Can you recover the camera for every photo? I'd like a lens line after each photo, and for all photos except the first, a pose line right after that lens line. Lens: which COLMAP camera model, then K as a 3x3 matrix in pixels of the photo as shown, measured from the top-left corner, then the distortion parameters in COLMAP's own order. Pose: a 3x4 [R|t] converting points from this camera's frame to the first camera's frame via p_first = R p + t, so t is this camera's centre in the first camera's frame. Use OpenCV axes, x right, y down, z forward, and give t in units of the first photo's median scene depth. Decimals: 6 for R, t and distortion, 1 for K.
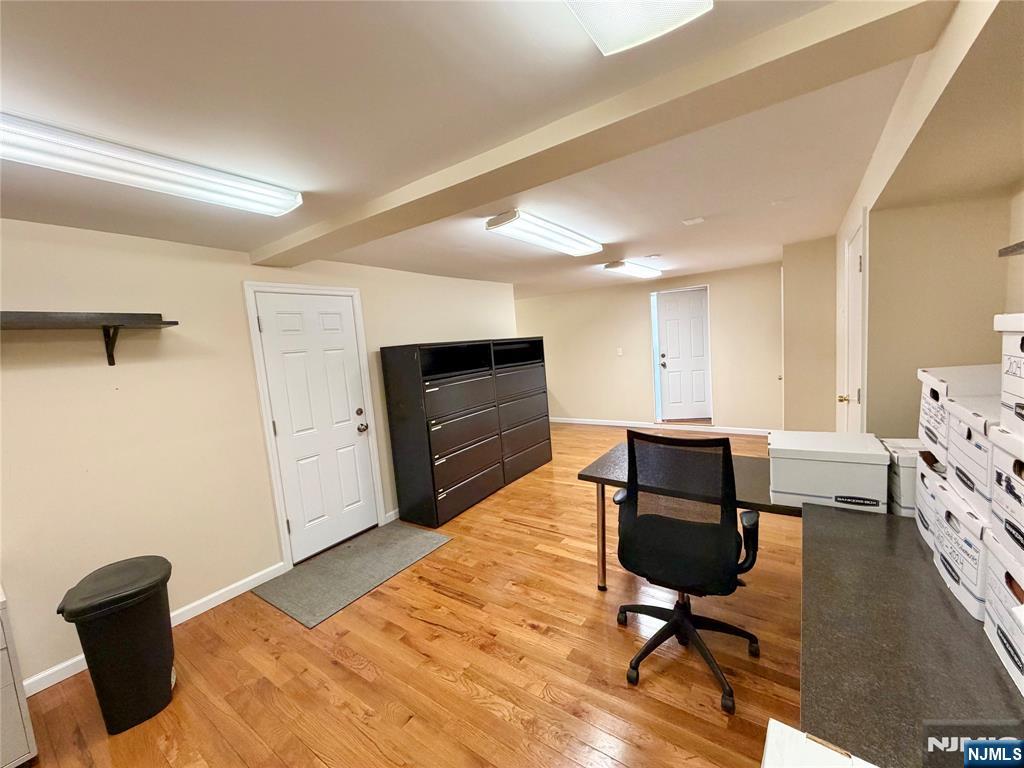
lens RADIAL K [[407.1, 0, 512.0], [0, 407.1, 384.0], [0, 0, 1]] dist [-0.000038, 0.000190]
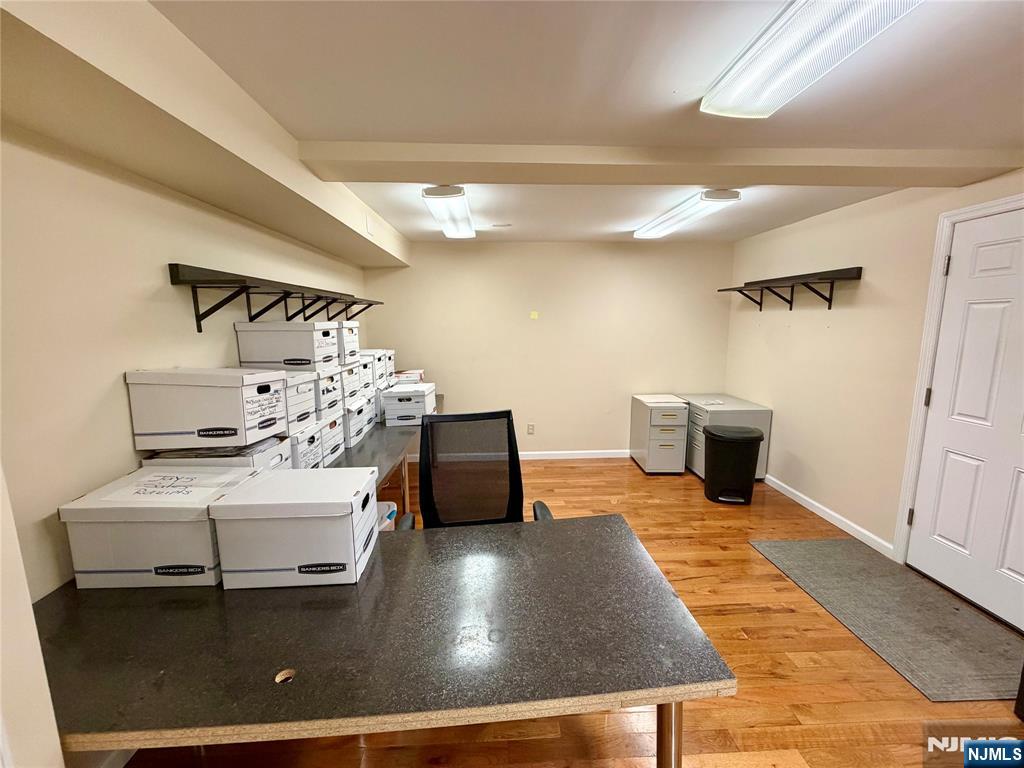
lens RADIAL K [[407.1, 0, 512.0], [0, 407.1, 384.0], [0, 0, 1]] dist [-0.000038, 0.000190]
pose [[-0.793244, 0.170775, -0.584465, 0.493594], [0.003039, 0.960963, 0.276659, -0.130332], [0.608896, 0.217682, -0.762798, 1.010255]]
